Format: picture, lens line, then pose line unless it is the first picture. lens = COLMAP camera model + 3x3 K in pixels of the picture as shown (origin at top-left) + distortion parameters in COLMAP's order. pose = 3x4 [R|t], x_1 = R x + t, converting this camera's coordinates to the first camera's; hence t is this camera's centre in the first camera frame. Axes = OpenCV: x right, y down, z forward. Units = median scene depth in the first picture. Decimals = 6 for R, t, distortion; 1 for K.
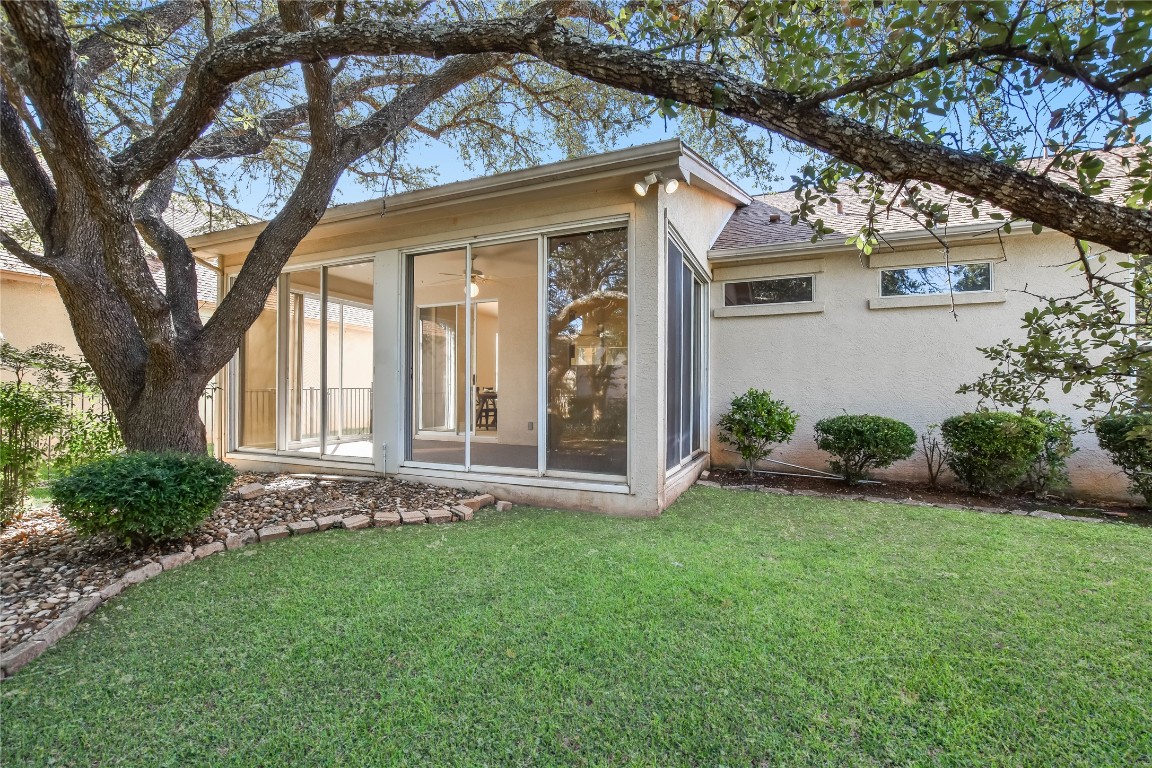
lens RADIAL K [[508.1, 0, 569.7], [0, 508.1, 378.6], [0, 0, 1]] dist [-0.001156, -0.000147]
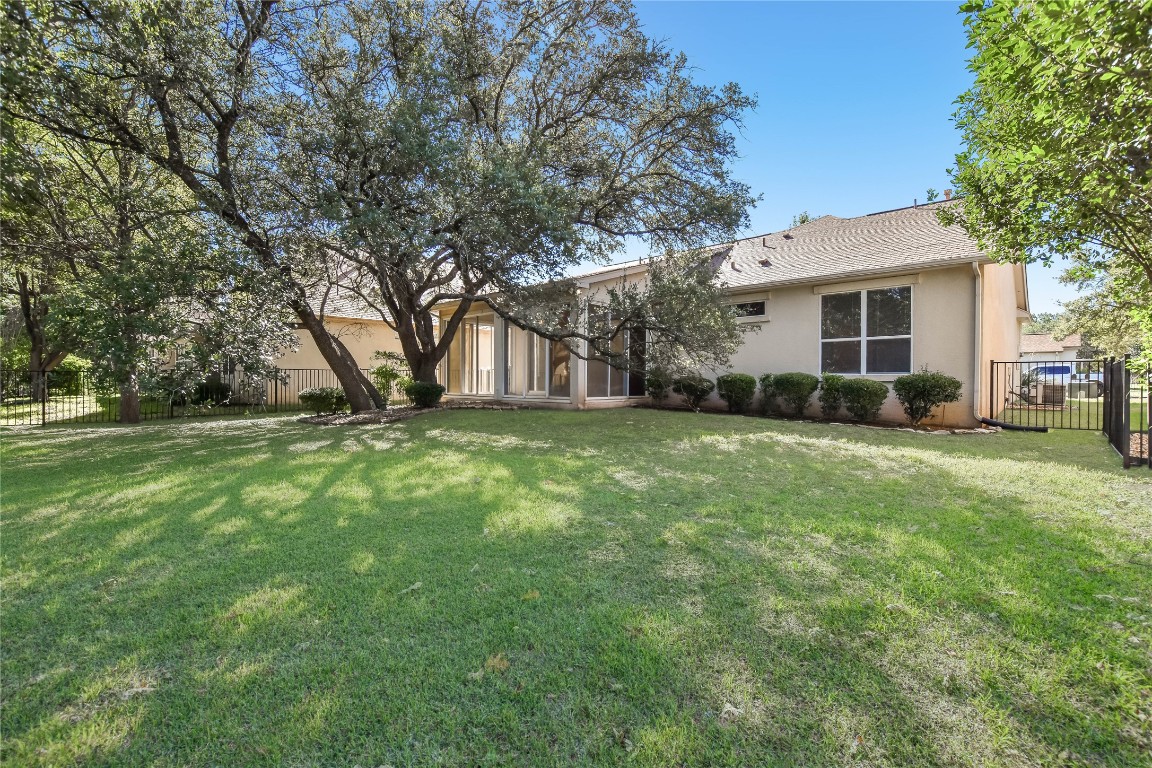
lens RADIAL K [[508.1, 0, 569.7], [0, 508.1, 378.6], [0, 0, 1]] dist [-0.001156, -0.000147]
pose [[0.939126, -0.001145, -0.343570, 0.906067], [0.008883, 0.999741, 0.020948, 0.034425], [0.343457, -0.022725, 0.938893, -1.335718]]
